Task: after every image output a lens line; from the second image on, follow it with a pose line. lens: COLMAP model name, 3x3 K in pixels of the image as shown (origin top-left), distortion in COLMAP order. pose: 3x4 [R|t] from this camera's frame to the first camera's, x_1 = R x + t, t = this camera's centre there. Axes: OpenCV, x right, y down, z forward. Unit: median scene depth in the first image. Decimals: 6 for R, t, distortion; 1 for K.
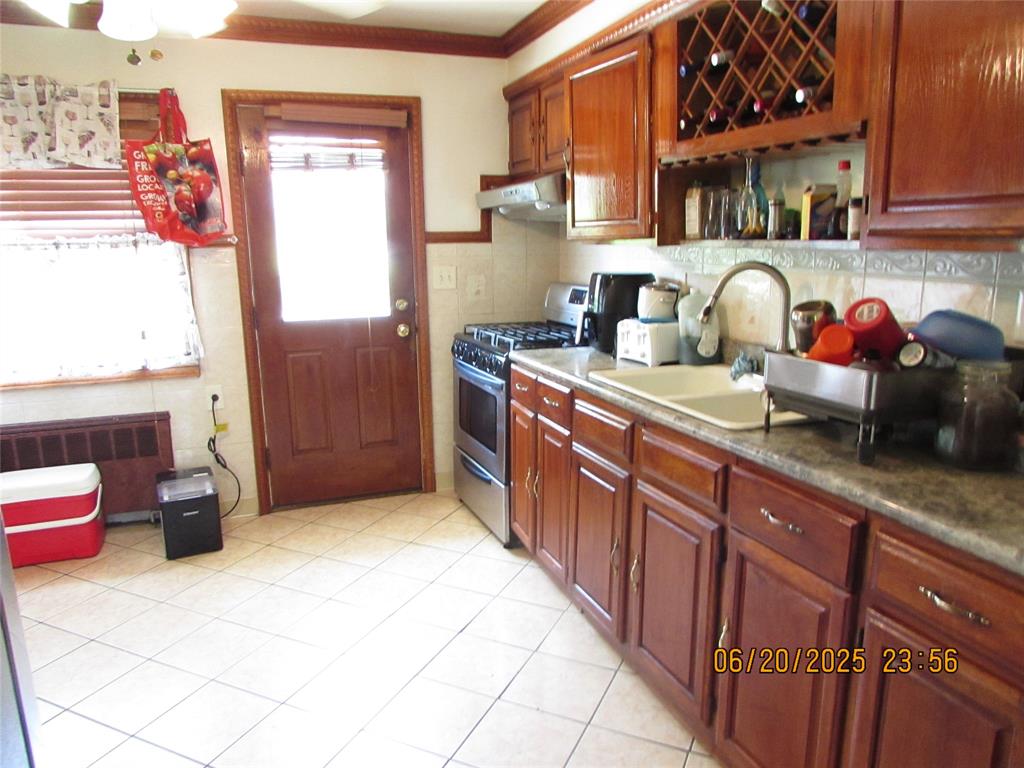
lens RADIAL K [[725.8, 0, 512.0], [0, 725.8, 384.0], [0, 0, 1]] dist [-0.048481, 0.033103]
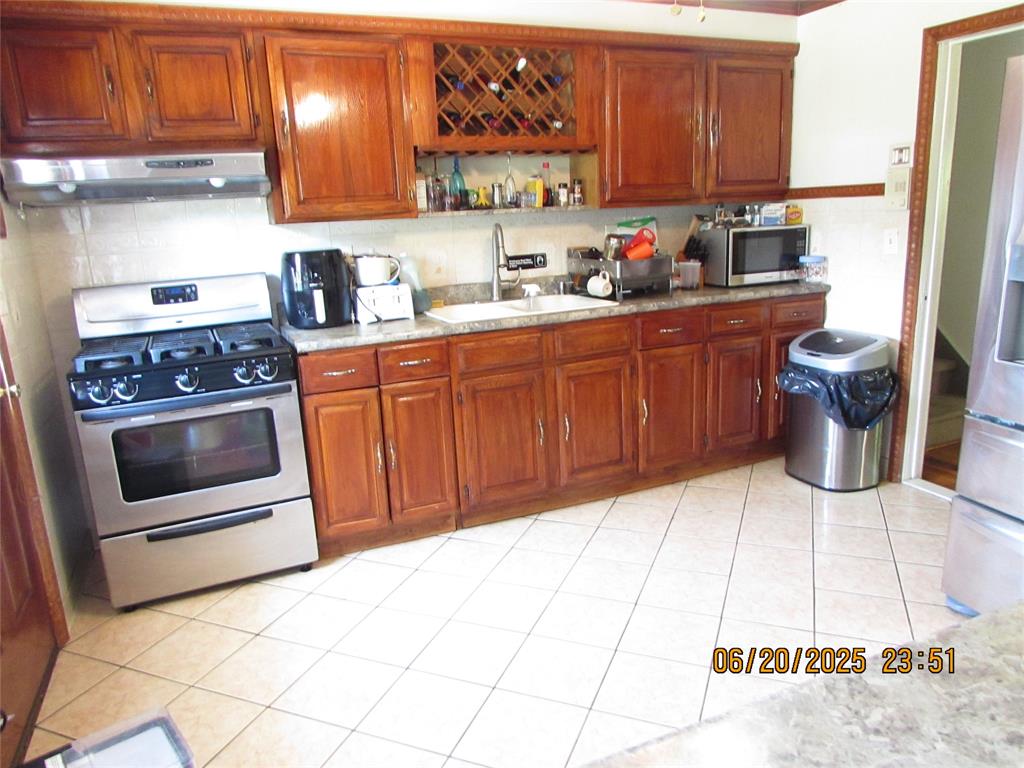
lens RADIAL K [[725.8, 0, 512.0], [0, 725.8, 384.0], [0, 0, 1]] dist [-0.048481, 0.033103]
pose [[-0.058916, -0.215795, 0.974660, -1.096399], [0.246070, 0.943089, 0.223679, -0.160812], [-0.967460, 0.253013, -0.002462, 0.932016]]
